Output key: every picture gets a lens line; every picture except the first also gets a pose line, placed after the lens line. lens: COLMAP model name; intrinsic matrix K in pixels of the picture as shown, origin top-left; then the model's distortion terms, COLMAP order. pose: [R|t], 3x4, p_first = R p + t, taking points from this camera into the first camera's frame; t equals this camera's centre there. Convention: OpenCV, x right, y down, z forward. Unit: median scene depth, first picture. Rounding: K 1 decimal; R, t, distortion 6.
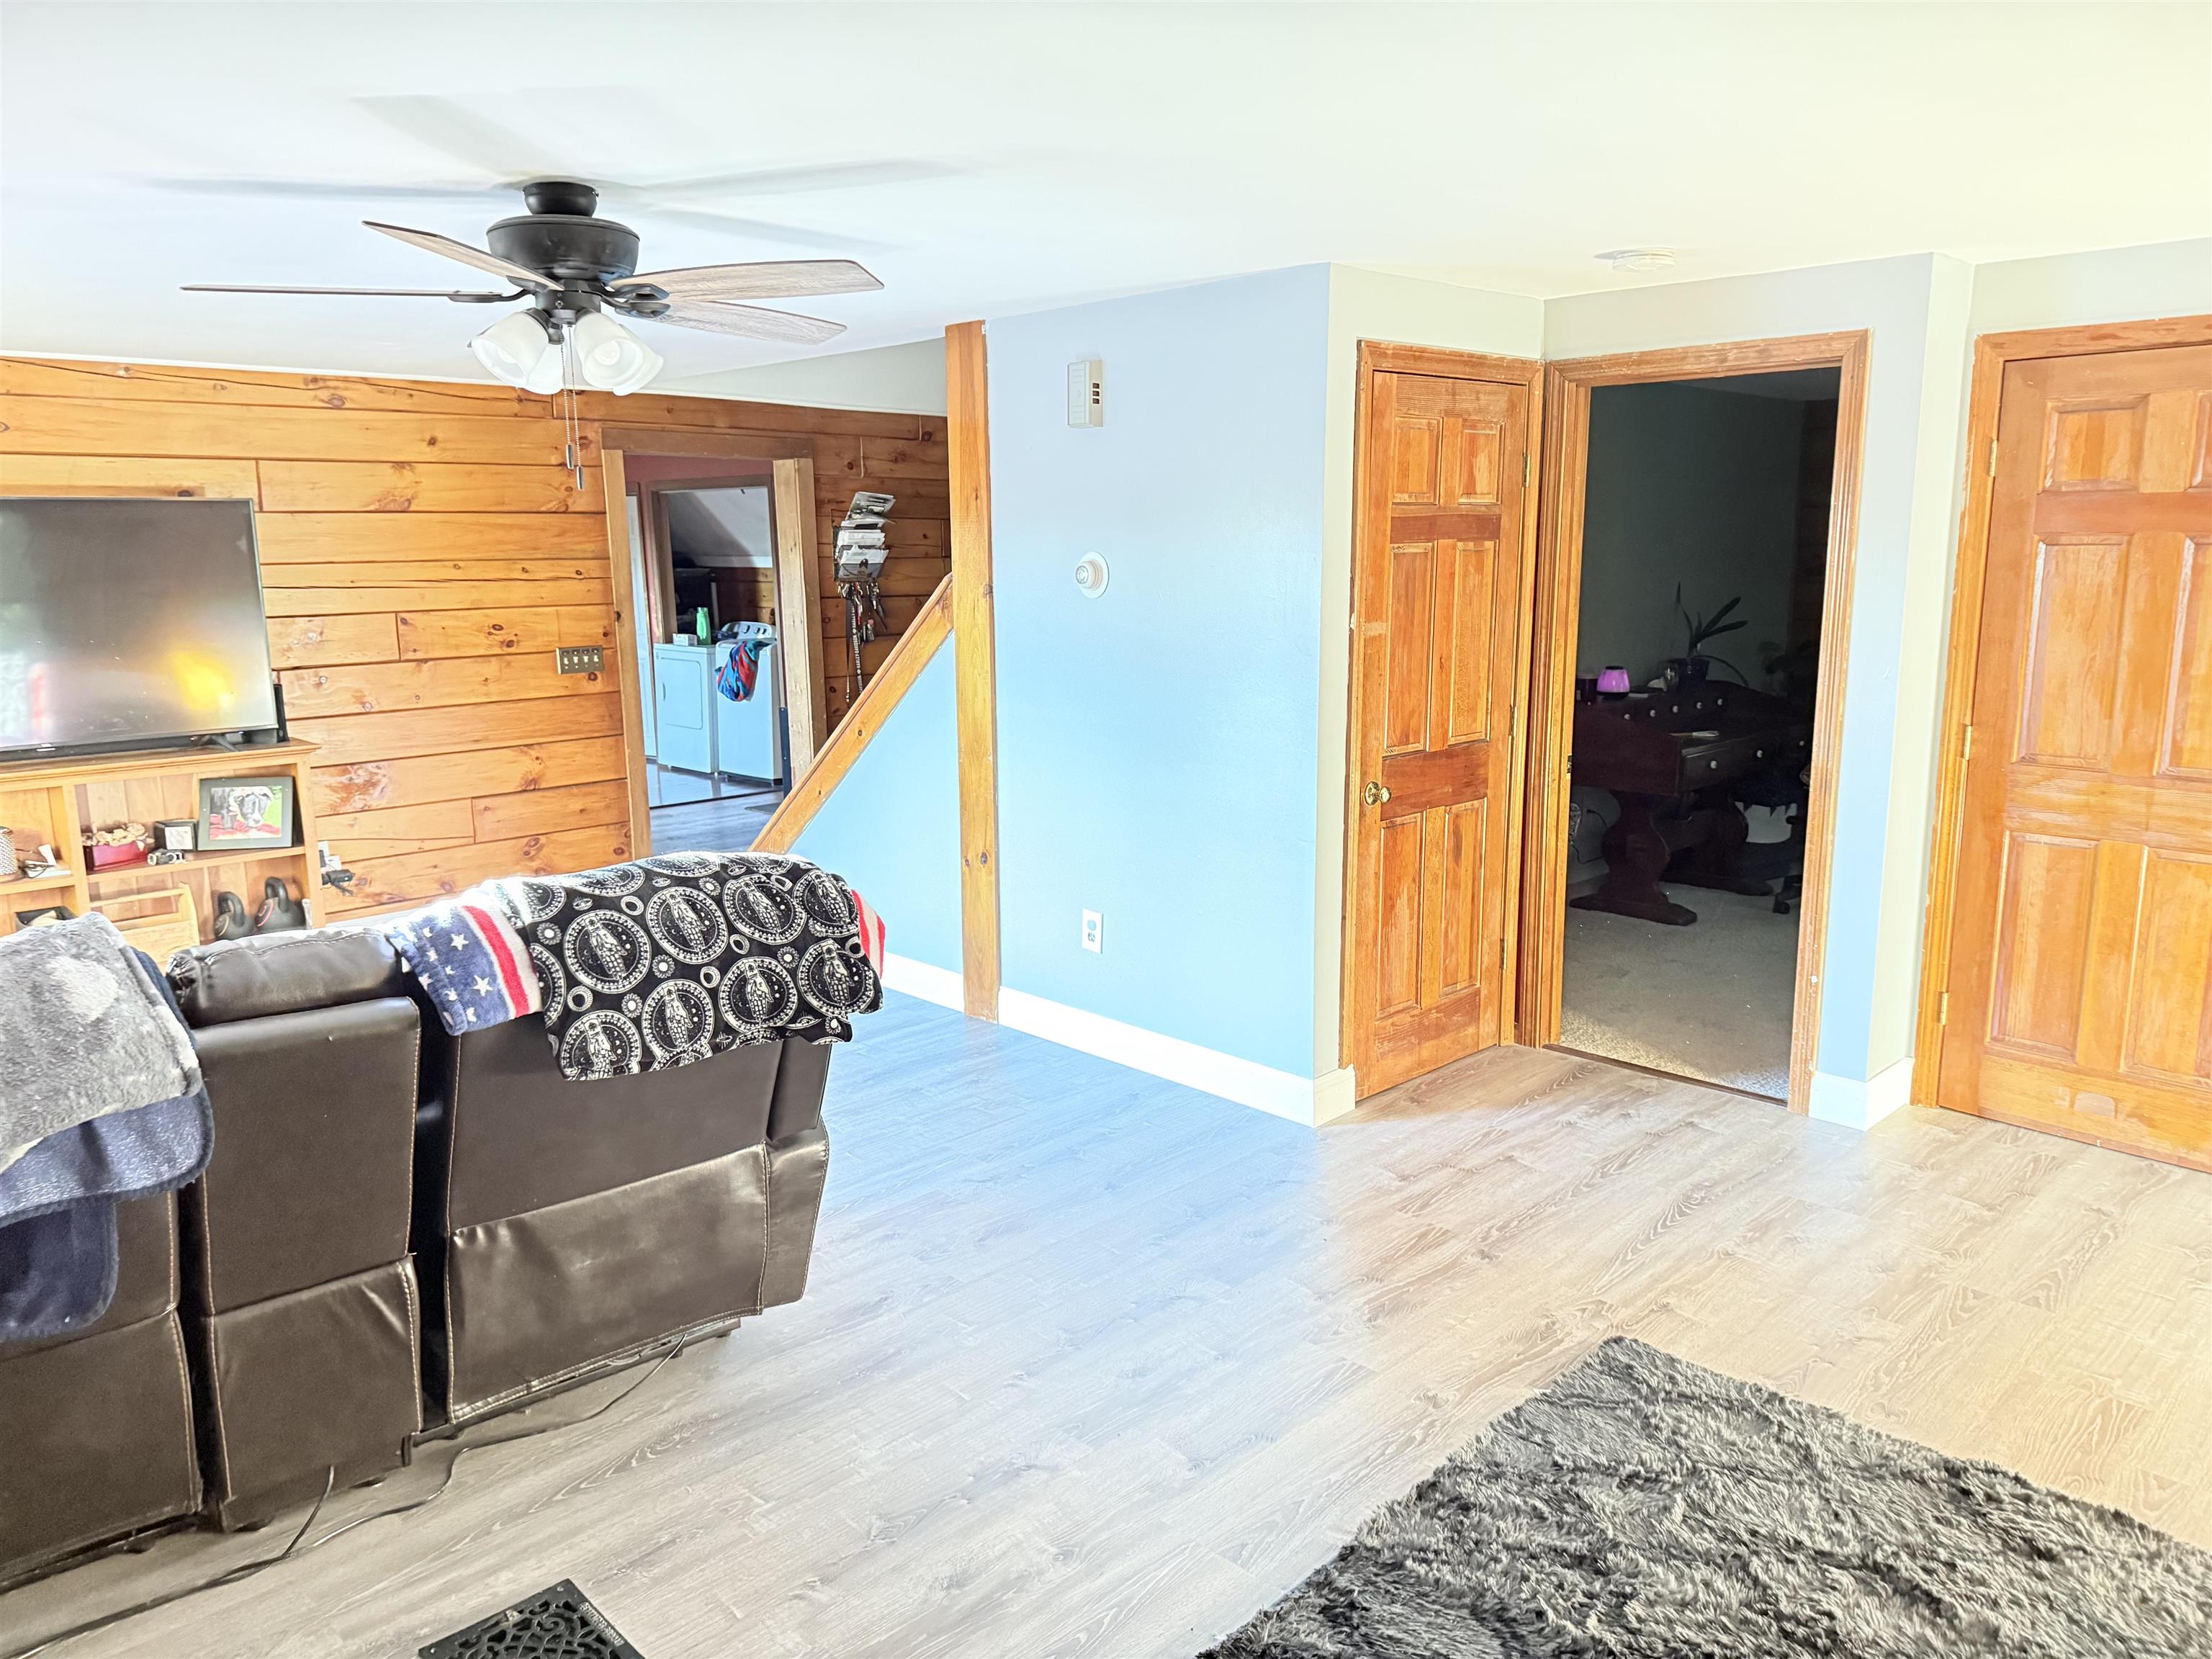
lens RADIAL K [[1517.9, 0, 1107.5], [0, 1517.9, 842.1], [0, 0, 1]] dist [0.129325, -0.258457]
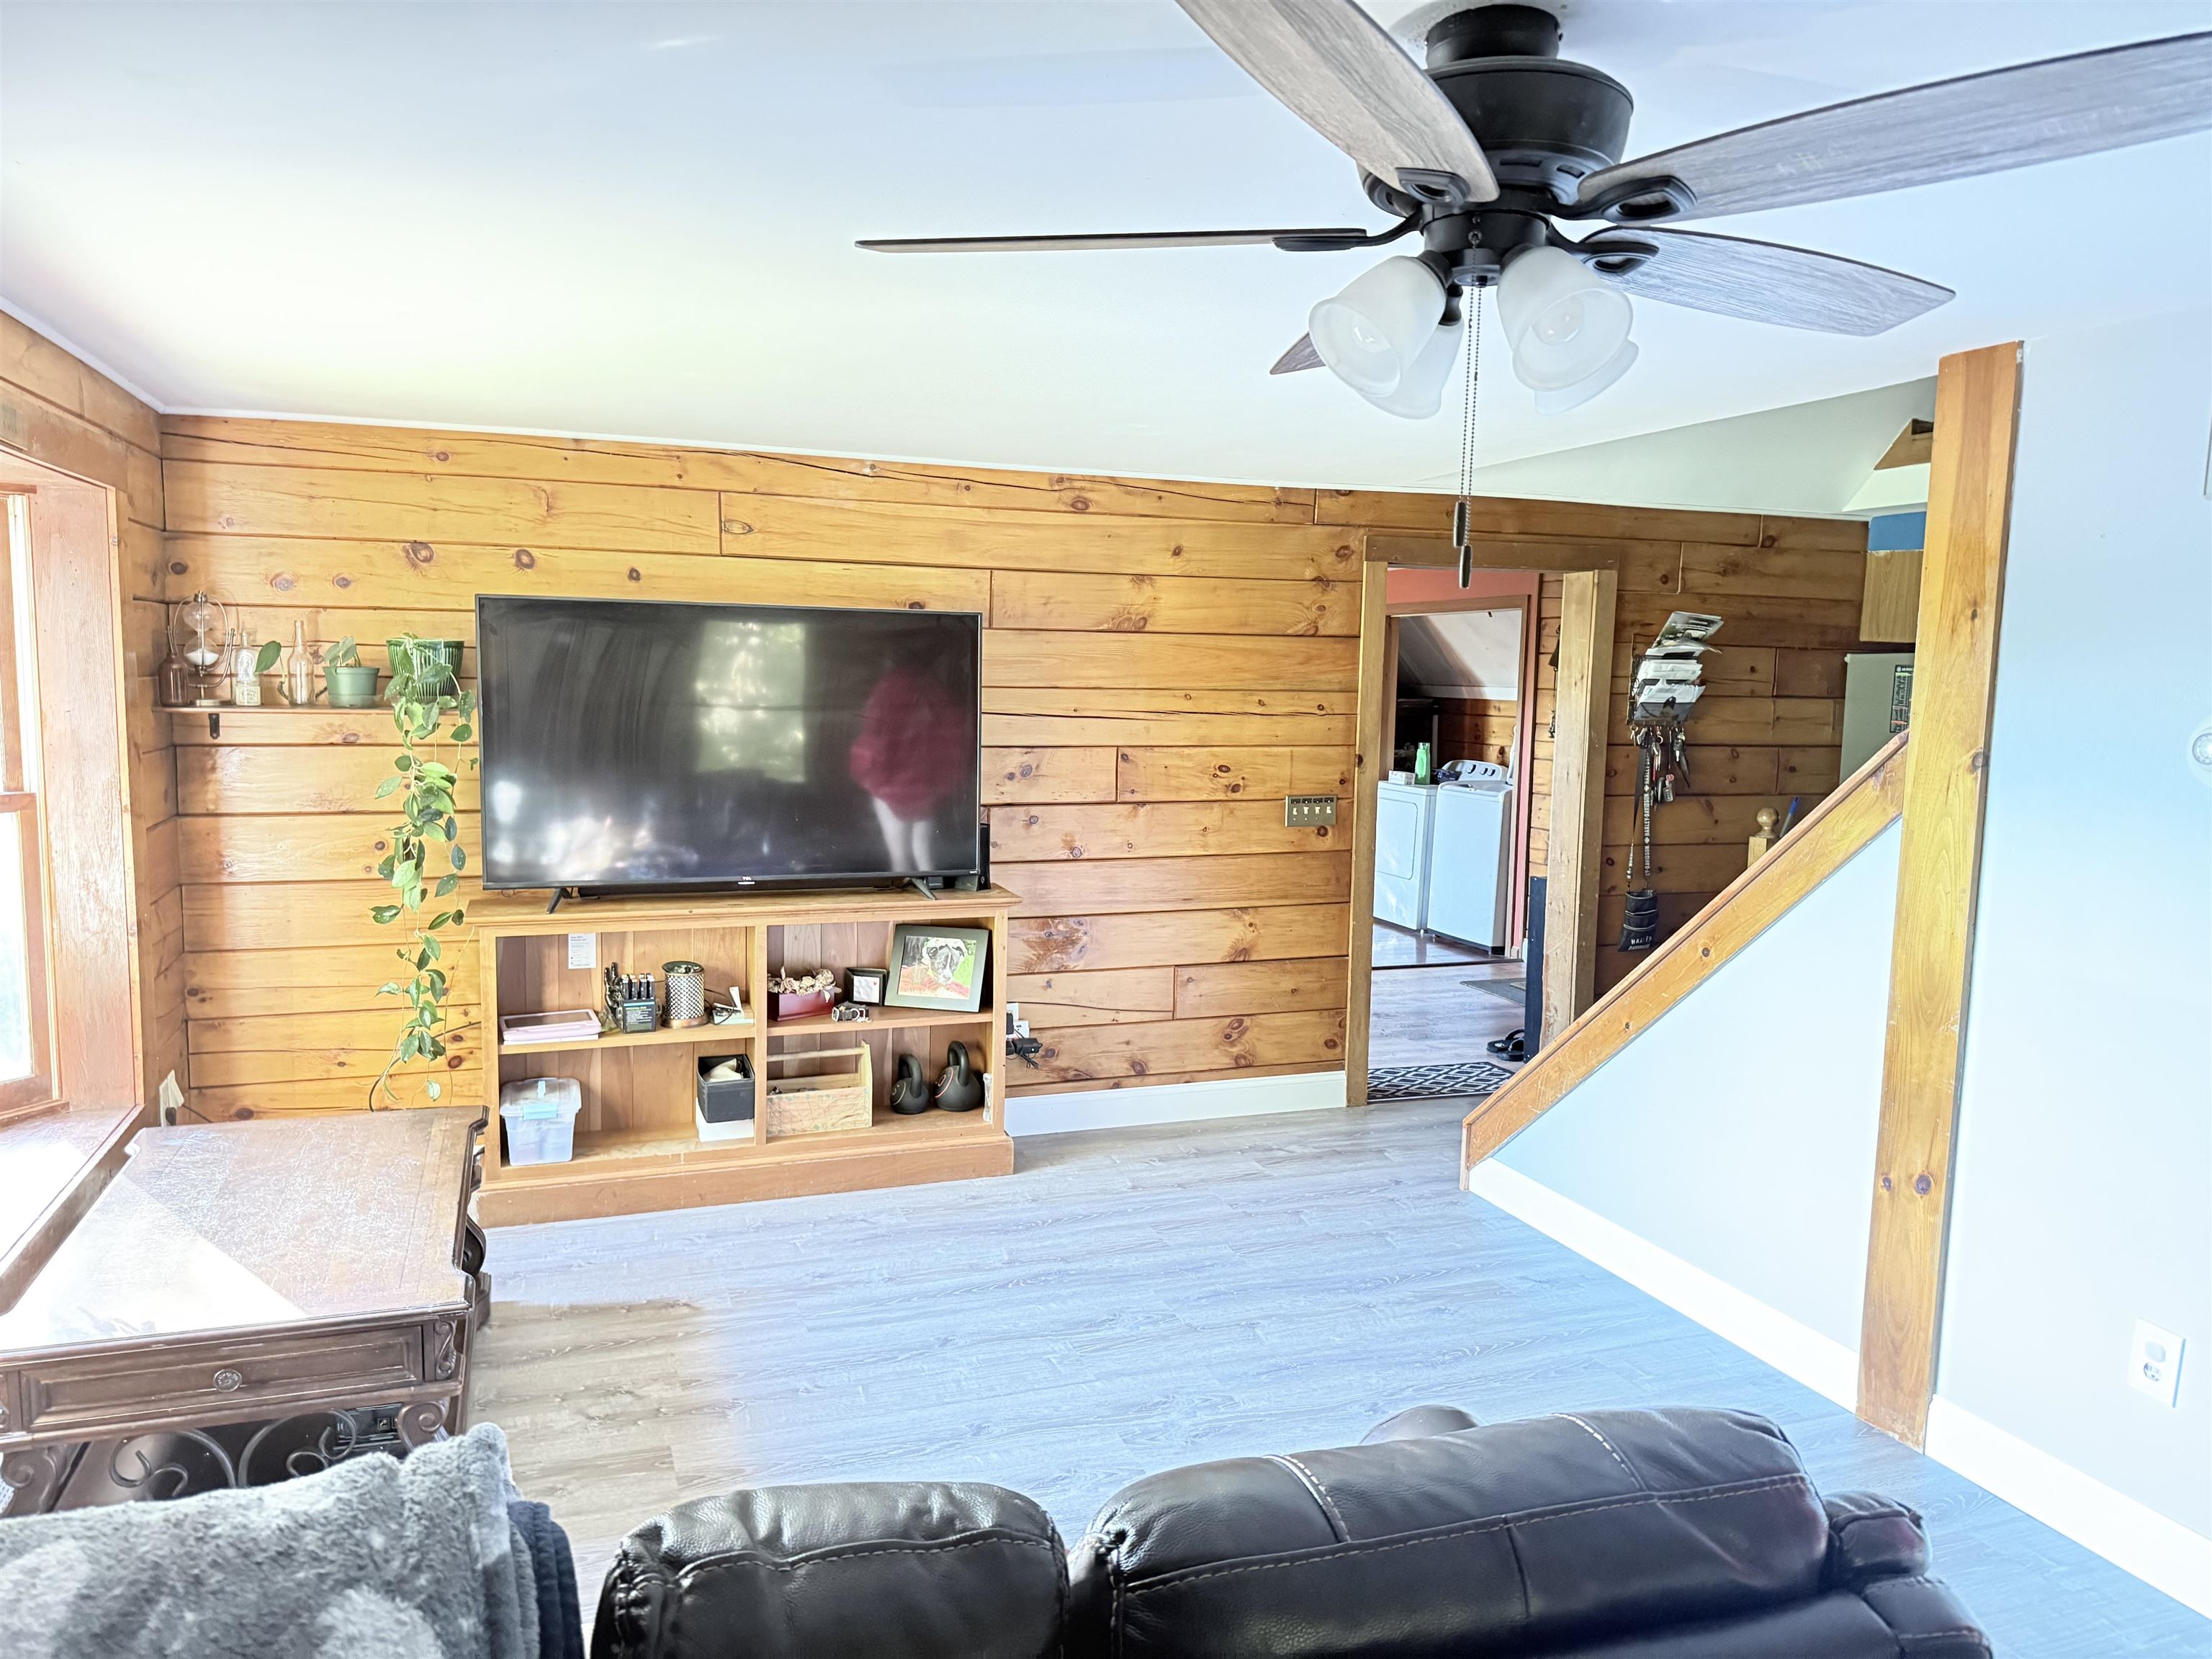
lens RADIAL K [[1517.9, 0, 1107.5], [0, 1517.9, 842.1], [0, 0, 1]] dist [0.129325, -0.258457]
pose [[0.907425, 0.073699, -0.413702, -0.104334], [-0.106564, 0.992677, -0.056899, -0.044404], [0.406479, 0.095717, 0.908633, 0.216596]]
